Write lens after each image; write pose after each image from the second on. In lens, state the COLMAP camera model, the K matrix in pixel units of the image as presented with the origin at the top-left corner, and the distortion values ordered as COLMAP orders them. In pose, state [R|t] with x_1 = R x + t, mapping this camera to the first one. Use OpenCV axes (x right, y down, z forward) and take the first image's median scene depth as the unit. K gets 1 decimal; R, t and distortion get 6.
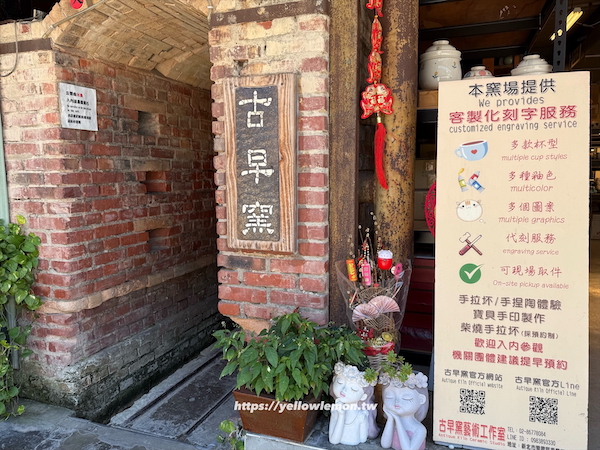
lens RADIAL K [[449.2, 0, 300.0], [0, 449.2, 225.0], [0, 0, 1]] dist [0.097524, -0.144020]
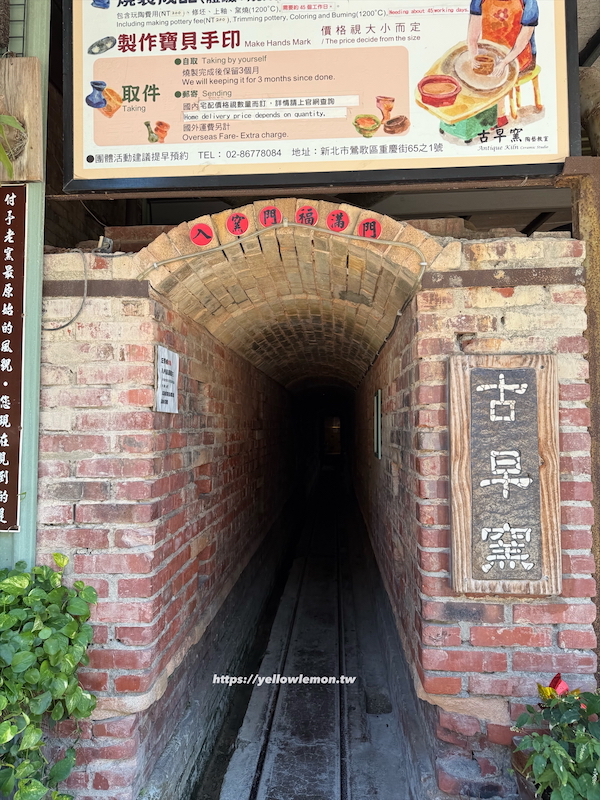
lens RADIAL K [[545.9, 0, 300.0], [0, 545.9, 400.0], [0, 0, 1]] dist [0.074952, -0.101131]
pose [[0.959028, 0.015952, 0.282862, -0.647871], [0.034128, 0.984639, -0.171237, -0.104454], [-0.281248, 0.173874, 0.943752, 0.231947]]
